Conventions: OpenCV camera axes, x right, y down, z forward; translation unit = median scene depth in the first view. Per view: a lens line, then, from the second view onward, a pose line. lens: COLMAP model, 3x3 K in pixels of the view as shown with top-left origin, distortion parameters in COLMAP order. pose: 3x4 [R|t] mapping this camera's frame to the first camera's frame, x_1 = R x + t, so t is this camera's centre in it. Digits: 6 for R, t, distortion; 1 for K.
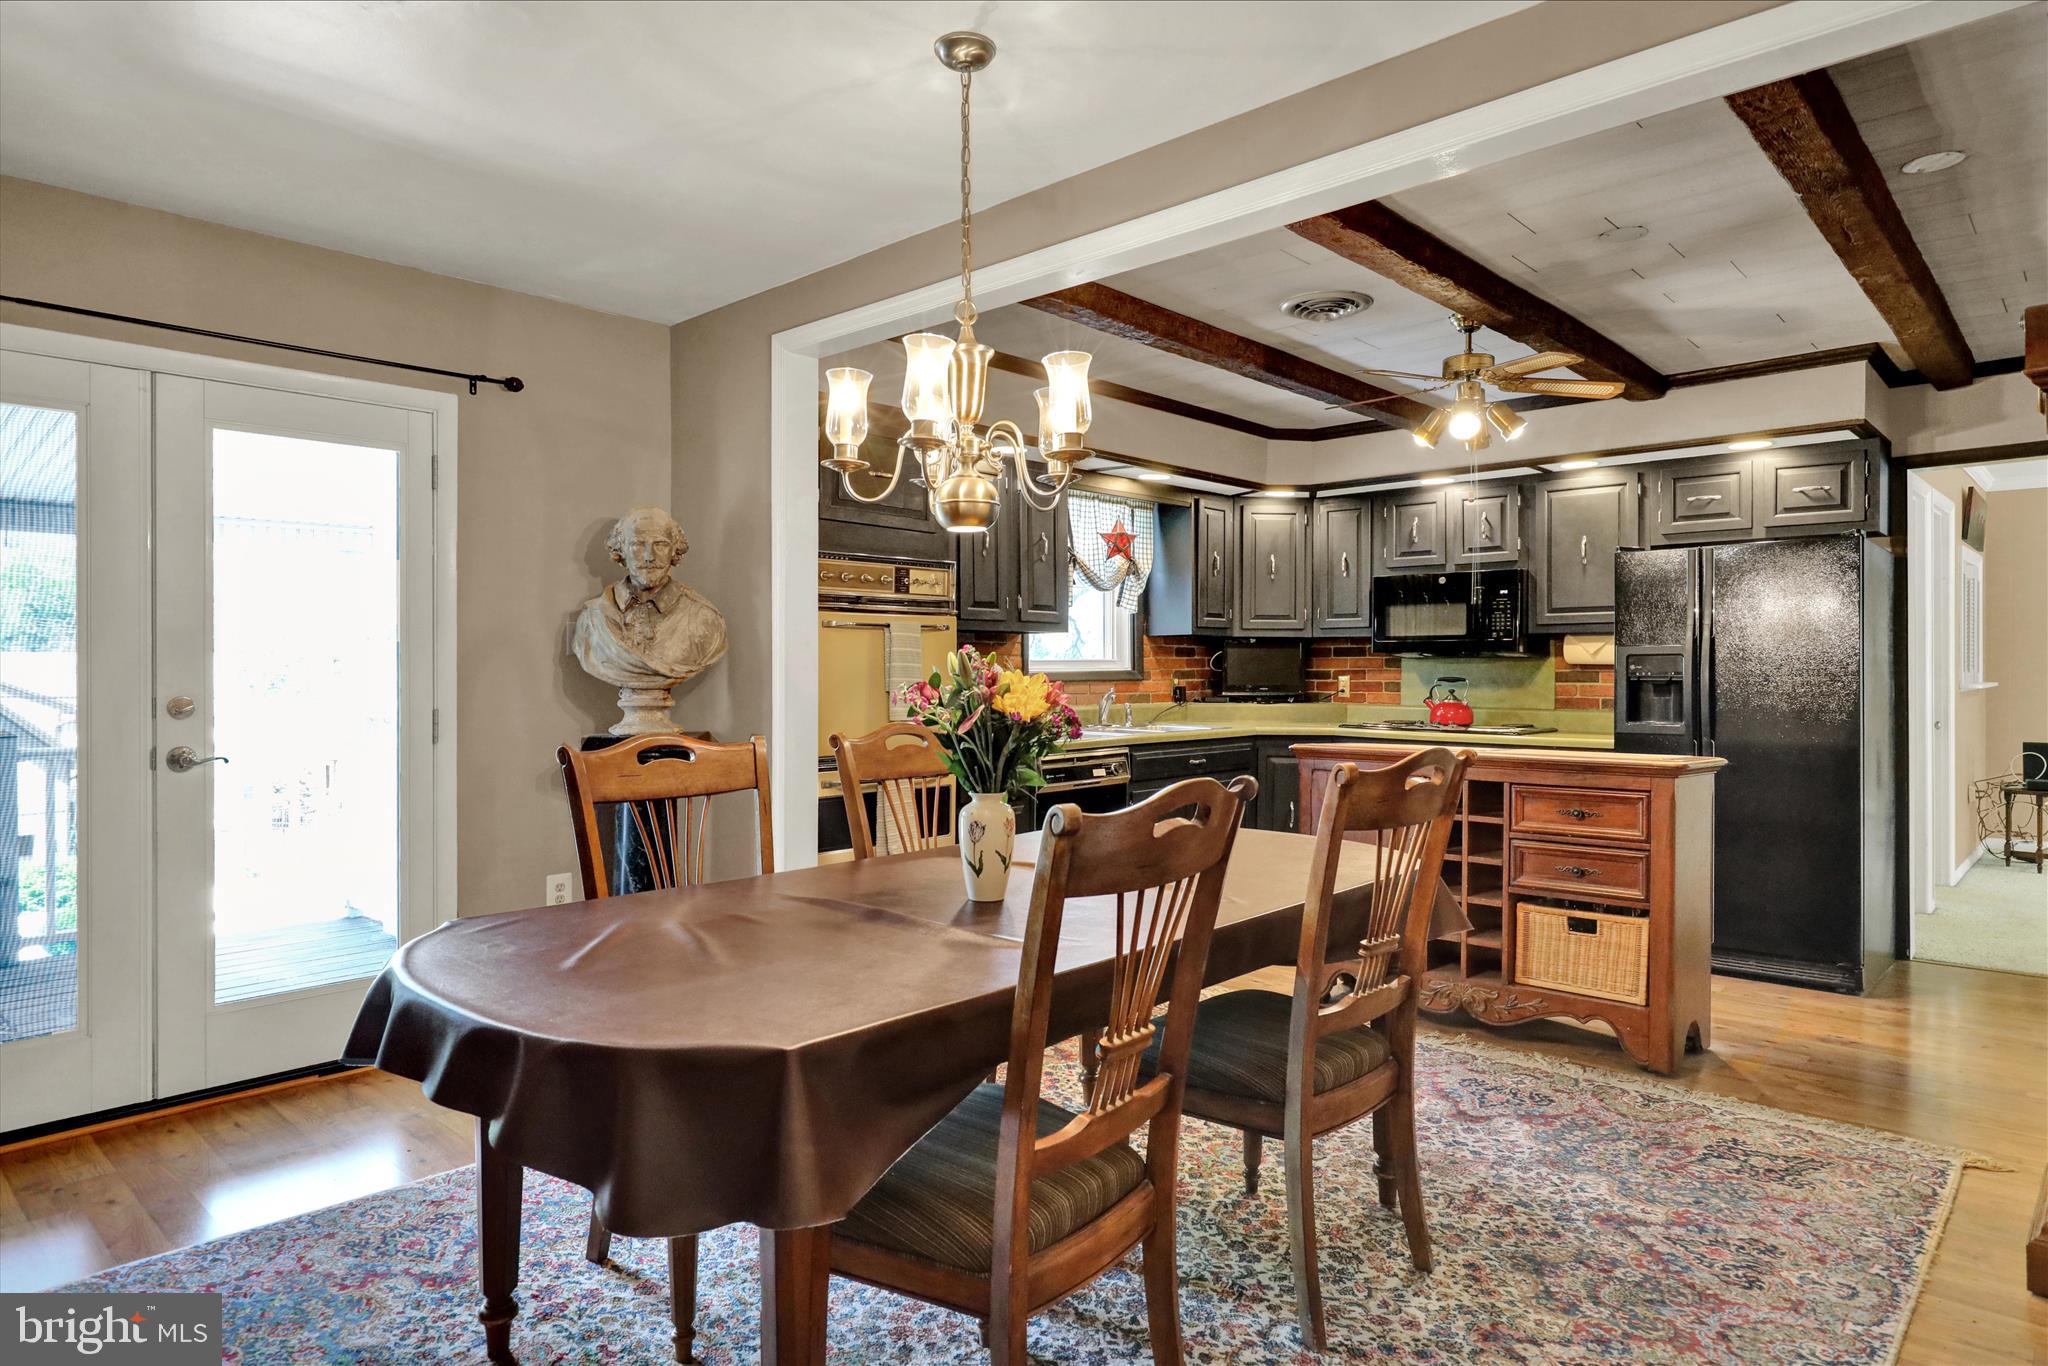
lens RADIAL K [[1183.3, 0, 1024.0], [0, 1183.3, 683.0], [0, 0, 1]] dist [-0.005119, -0.001265]
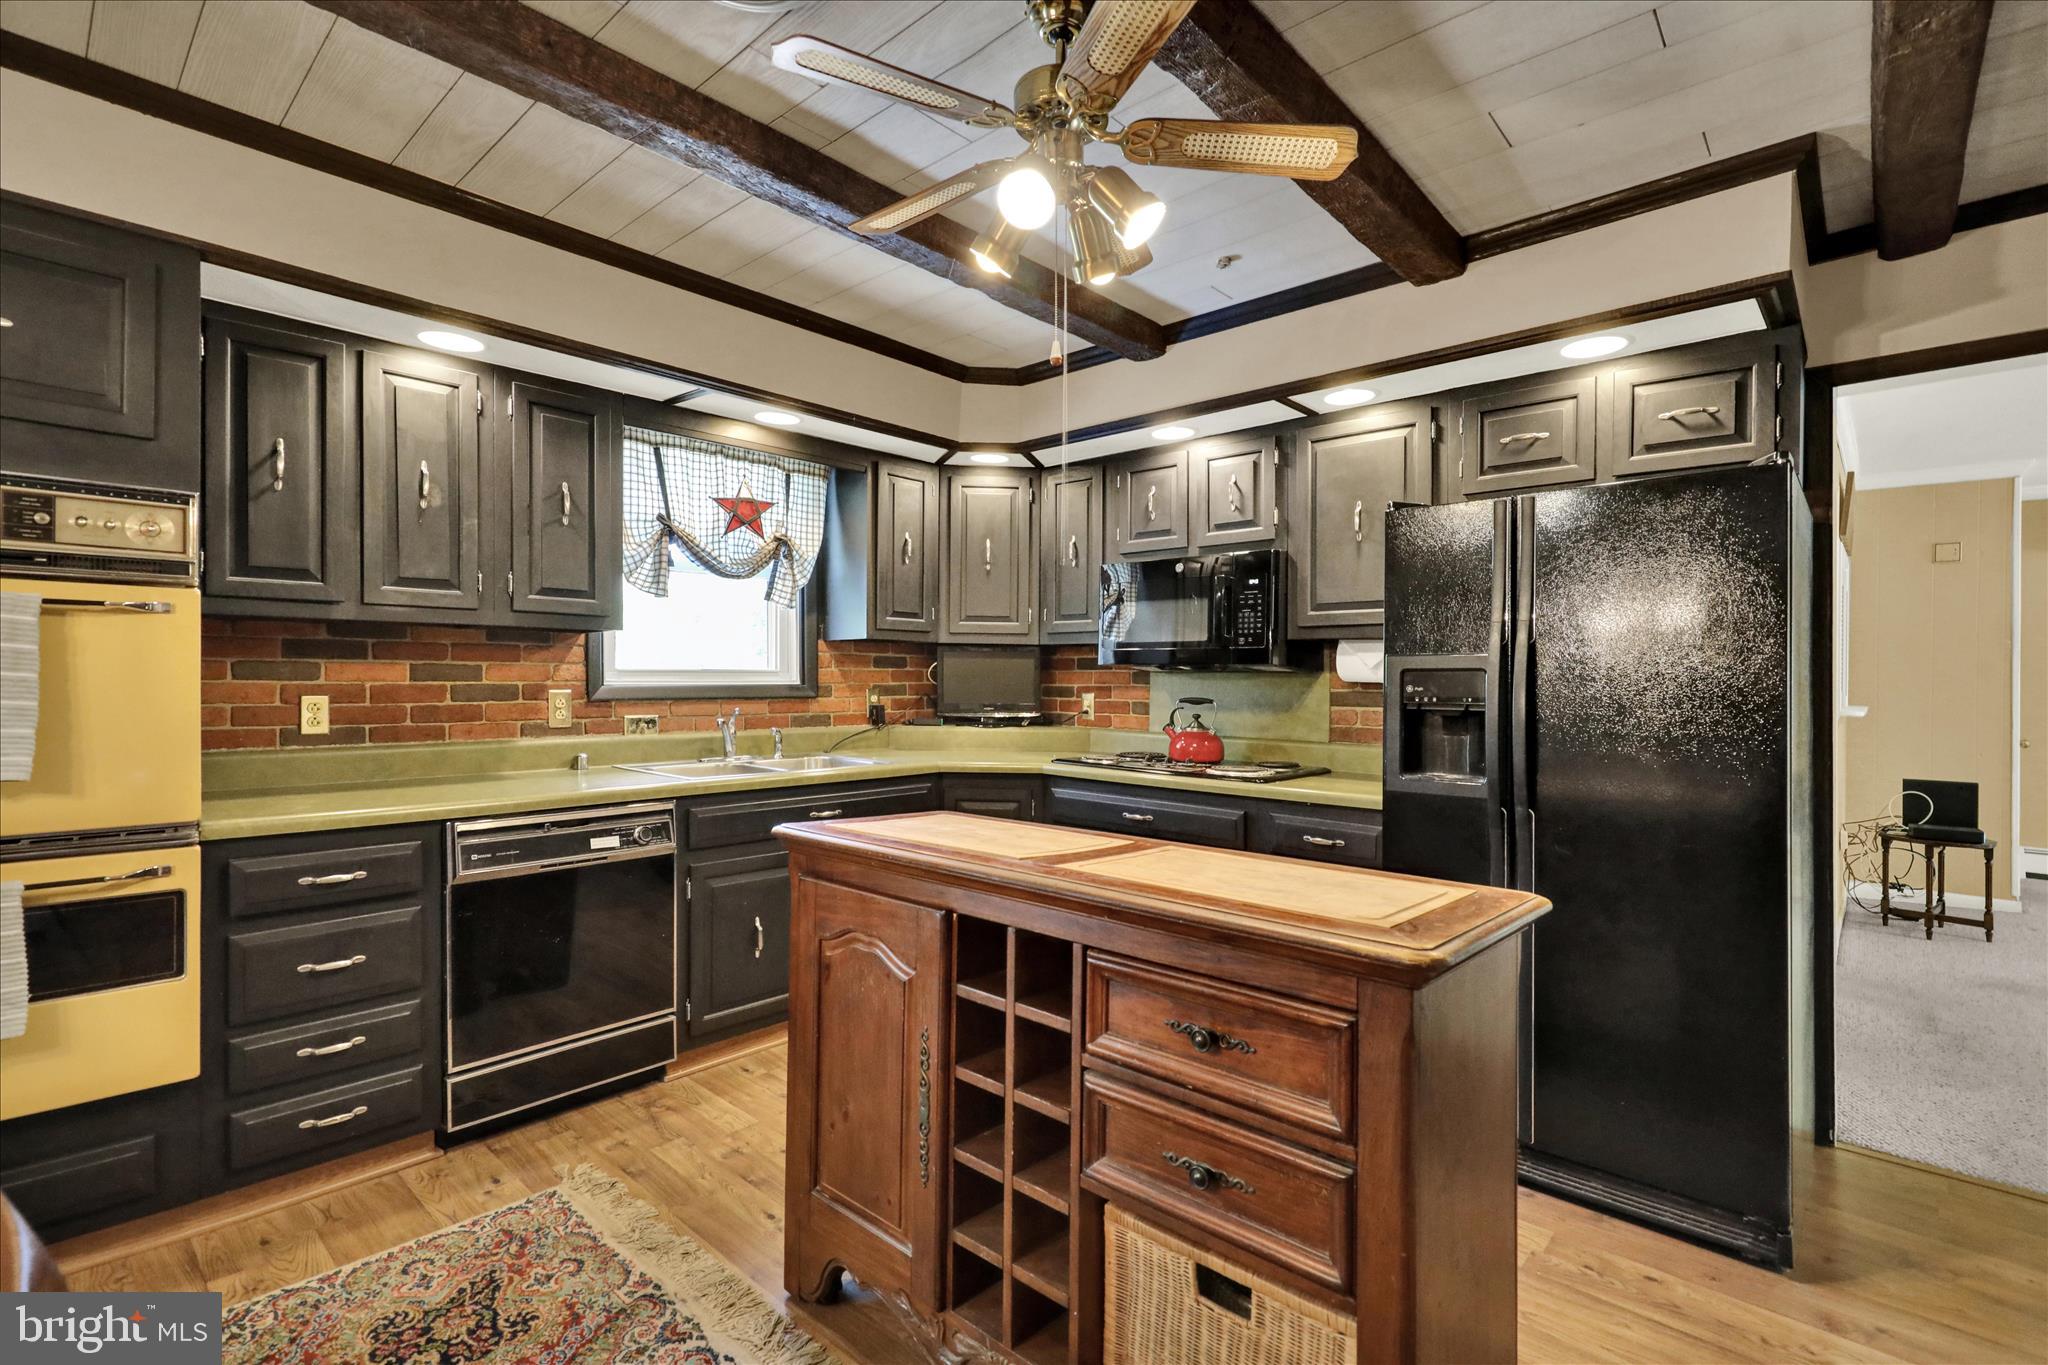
lens RADIAL K [[956.6, 0, 1024.0], [0, 956.6, 682.5], [0, 0, 1]] dist [-0.002003, -0.001335]
pose [[0.999613, 0.009616, 0.026106, 0.244494], [-0.009398, 0.999920, -0.008491, -0.008857], [-0.026185, 0.008242, 0.999623, 0.408273]]
